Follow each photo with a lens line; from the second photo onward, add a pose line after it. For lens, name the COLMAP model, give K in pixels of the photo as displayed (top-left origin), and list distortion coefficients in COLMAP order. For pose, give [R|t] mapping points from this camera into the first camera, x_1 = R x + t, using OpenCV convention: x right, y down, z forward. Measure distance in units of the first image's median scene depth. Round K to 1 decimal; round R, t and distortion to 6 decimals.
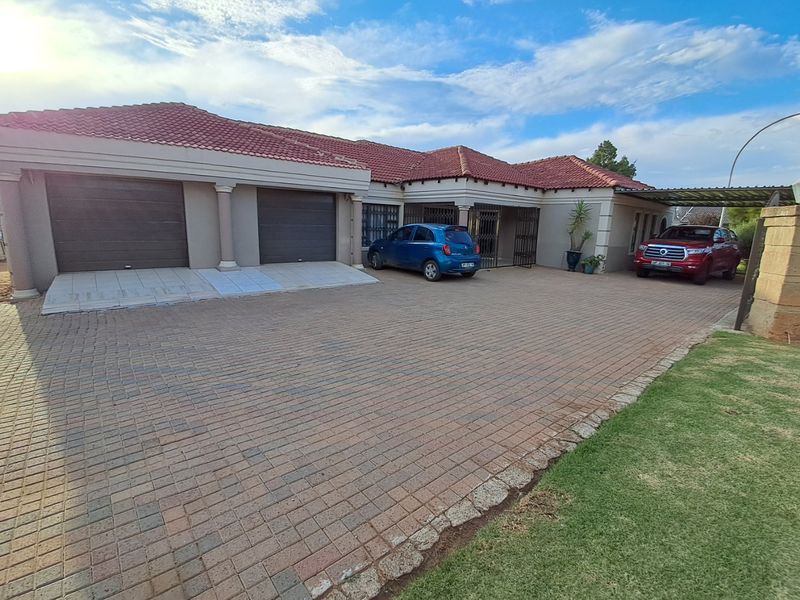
lens RADIAL K [[351.8, 0, 404.1], [0, 351.8, 294.8], [0, 0, 1]] dist [-0.025527, -0.003637]
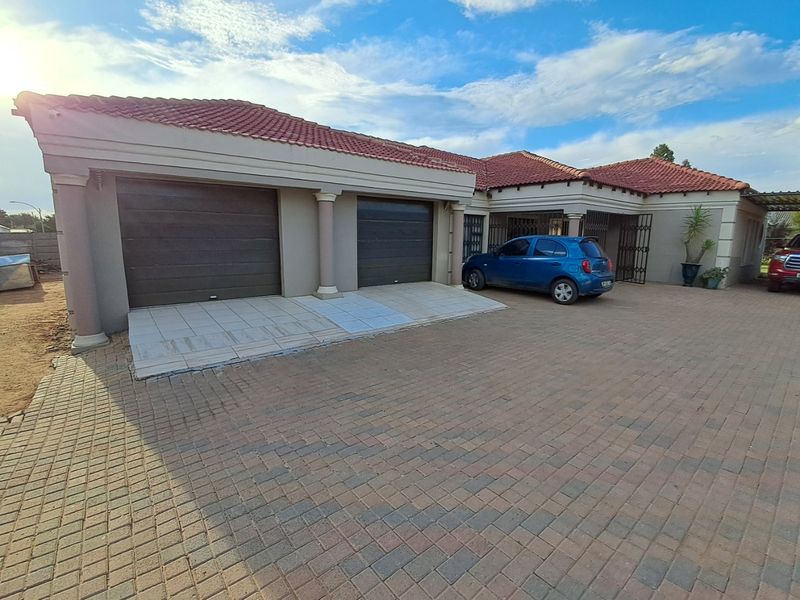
lens RADIAL K [[351.8, 0, 401.9], [0, 351.8, 294.6], [0, 0, 1]] dist [-0.025527, -0.003637]
pose [[0.999725, -0.021963, -0.008214, -0.244910], [0.021642, 0.999067, -0.037372, -0.032696], [0.009027, 0.037184, 0.999268, 0.146786]]
